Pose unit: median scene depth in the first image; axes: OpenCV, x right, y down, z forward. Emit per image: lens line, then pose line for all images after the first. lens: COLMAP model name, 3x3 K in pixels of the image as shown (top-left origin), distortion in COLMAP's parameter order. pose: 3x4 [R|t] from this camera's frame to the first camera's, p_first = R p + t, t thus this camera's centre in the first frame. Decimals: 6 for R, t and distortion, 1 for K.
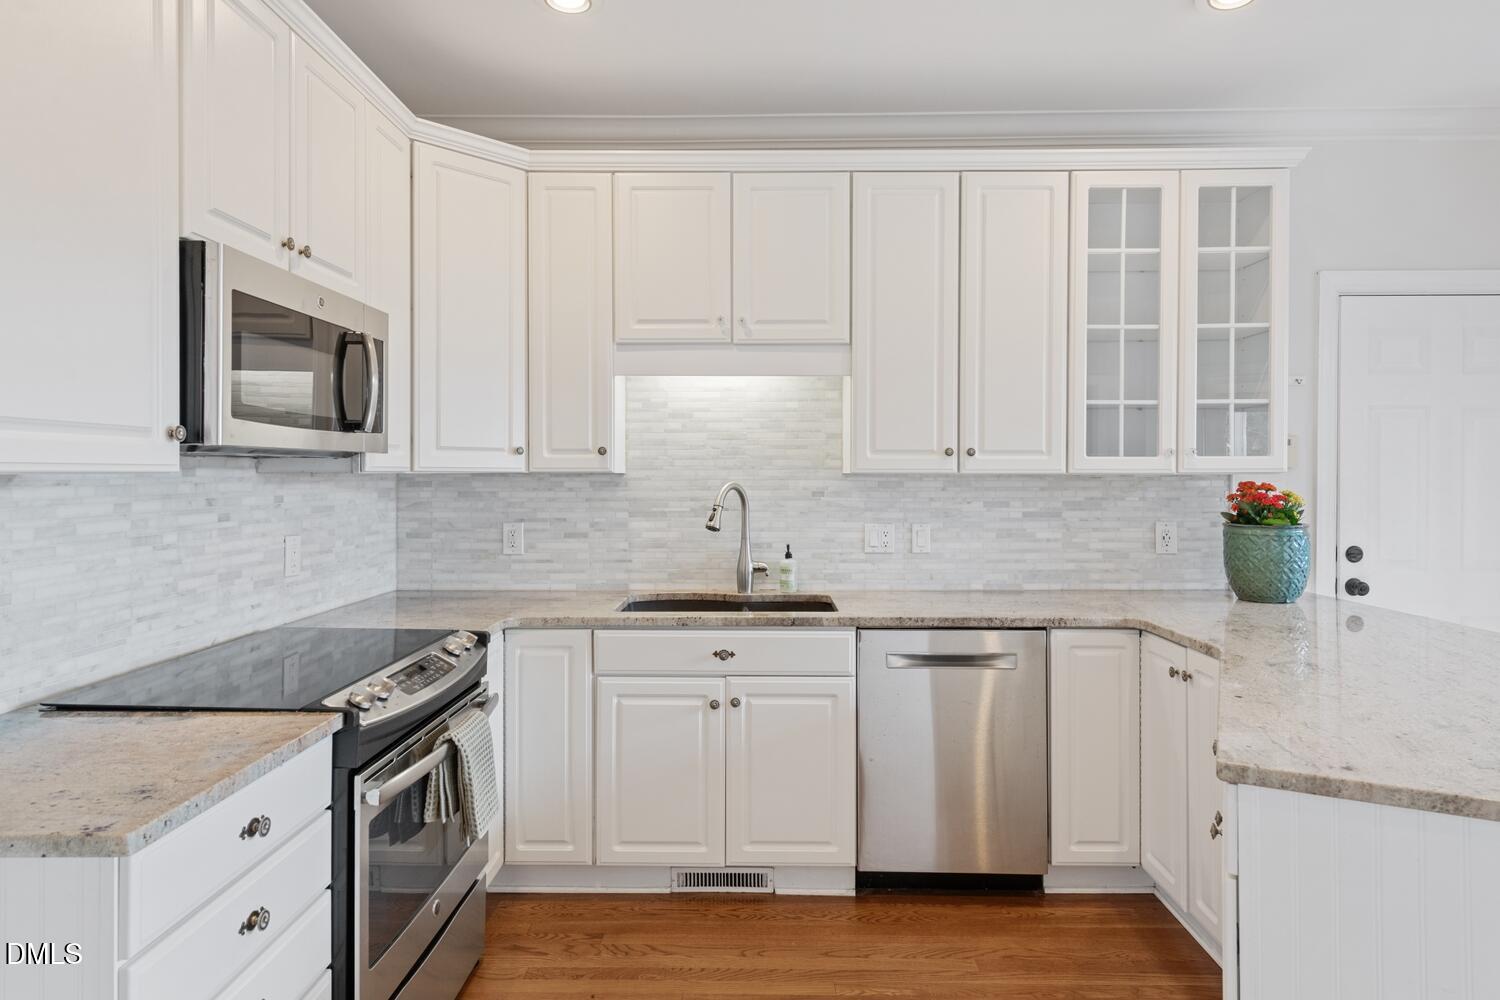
lens RADIAL K [[862.0, 0, 744.8], [0, 862.0, 486.7], [0, 0, 1]] dist [0.026435, -0.006055]
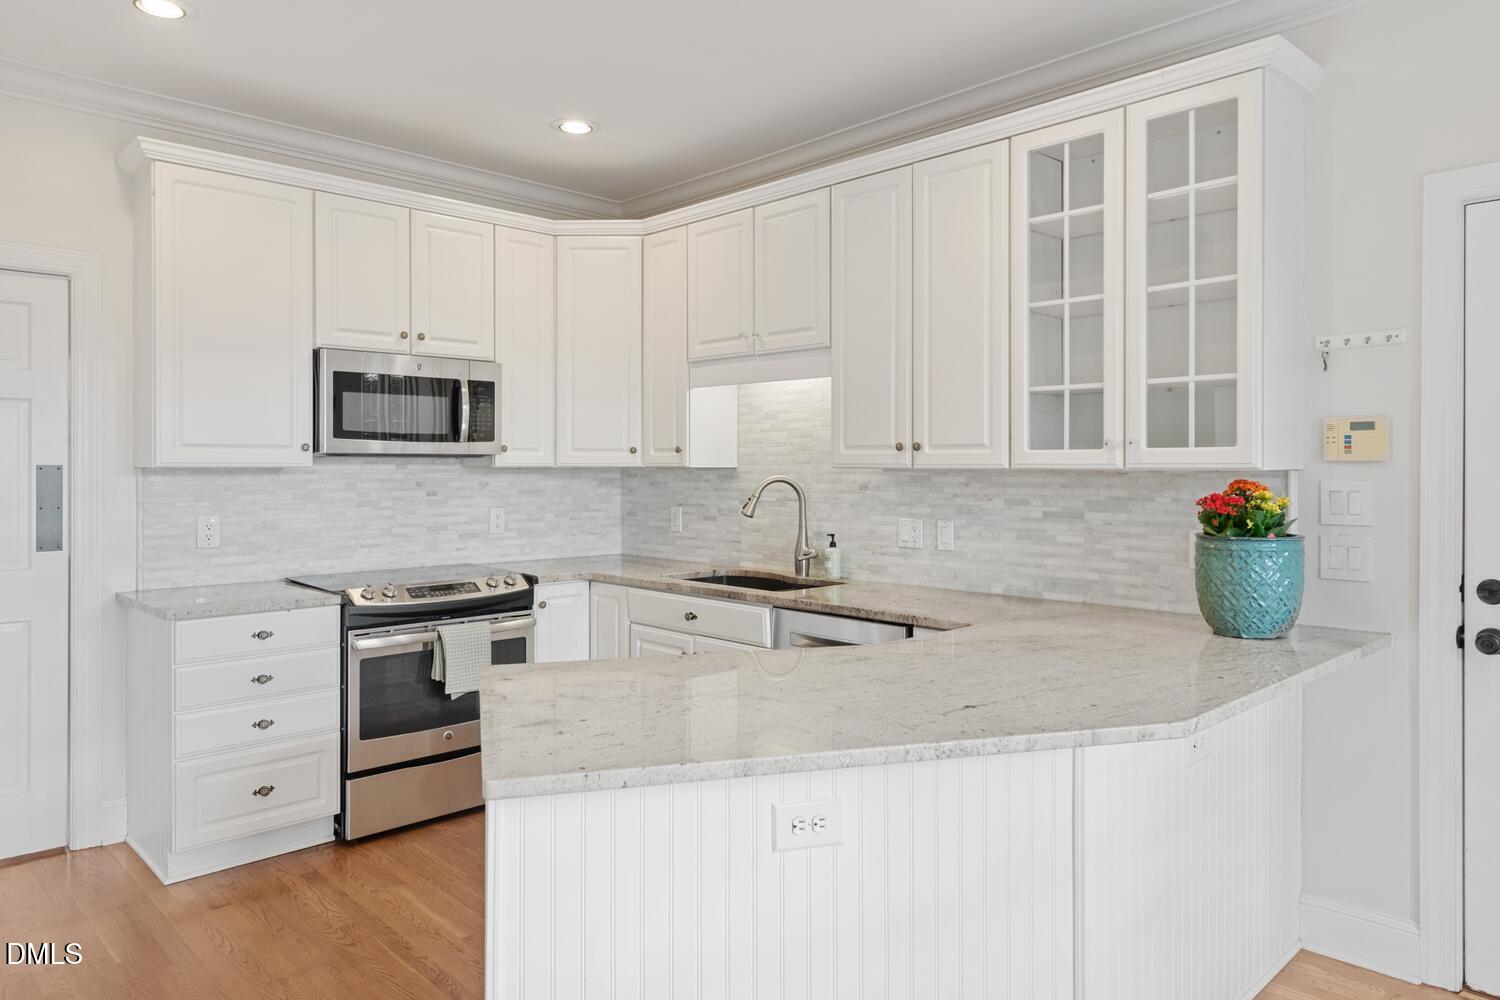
lens RADIAL K [[992.3, 0, 750.9], [0, 992.3, 487.8], [0, 0, 1]] dist [0.020246, -0.008040]
pose [[0.698388, 0.016282, -0.715534, 0.933108], [-0.011765, 0.999867, 0.011269, -0.003767], [0.715623, 0.000548, 0.698487, 0.072401]]
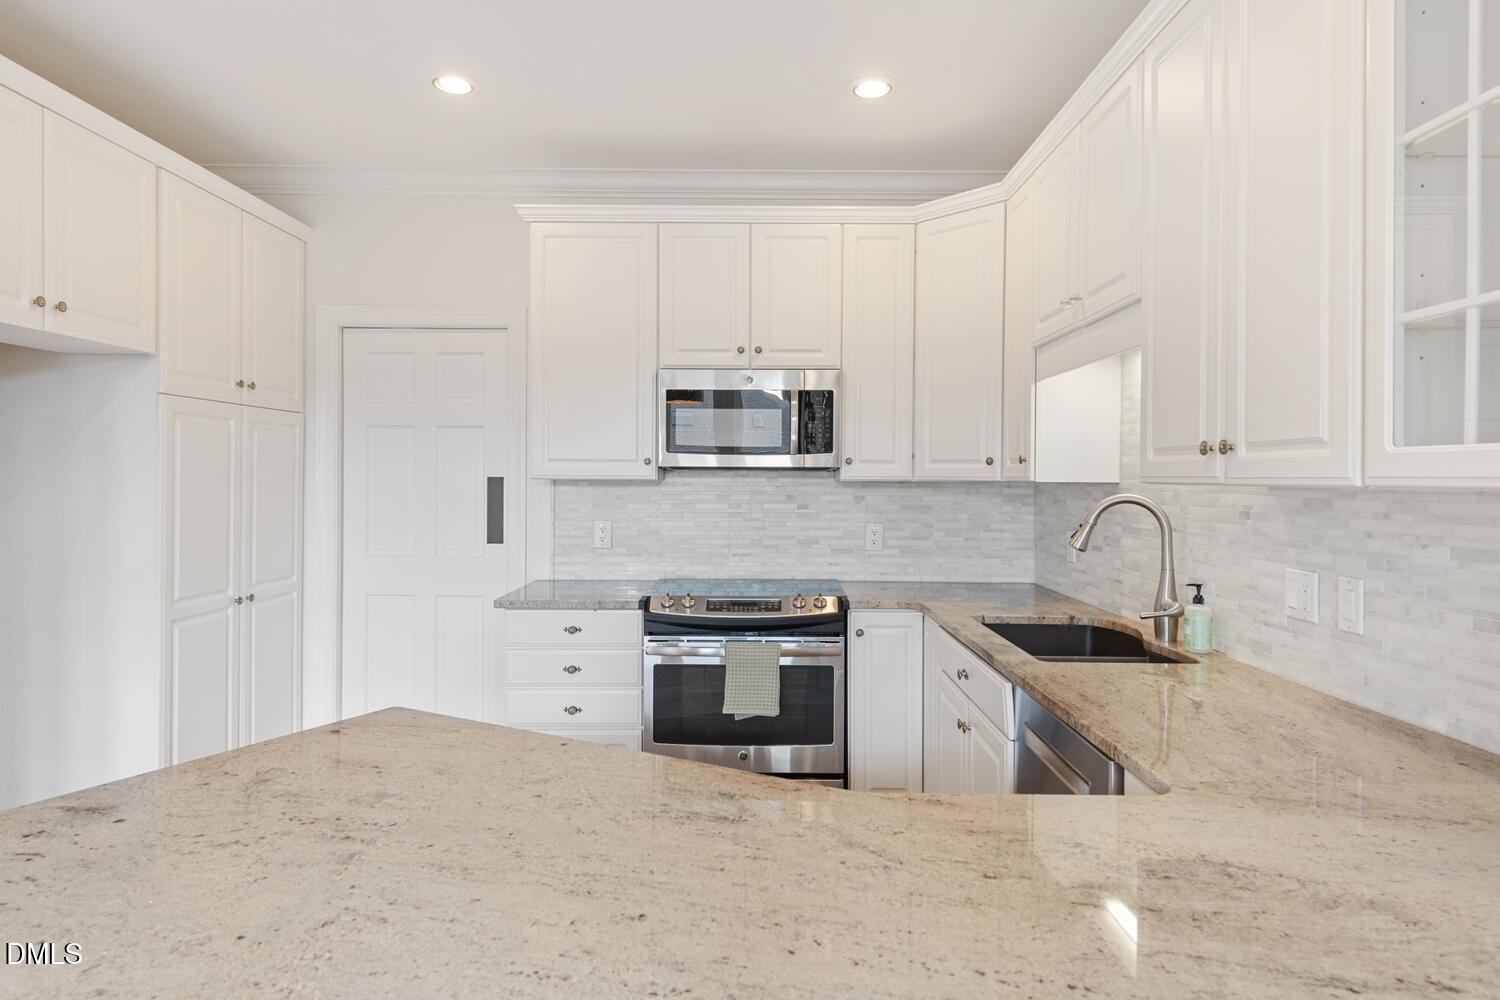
lens RADIAL K [[862.0, 0, 747.0], [0, 862.0, 494.7], [0, 0, 1]] dist [0.026435, -0.006055]
pose [[0.002065, 0.018672, -0.999824, 0.825510], [-0.021120, 0.999603, 0.018624, -0.013018], [0.999775, 0.021078, 0.002458, 0.679783]]
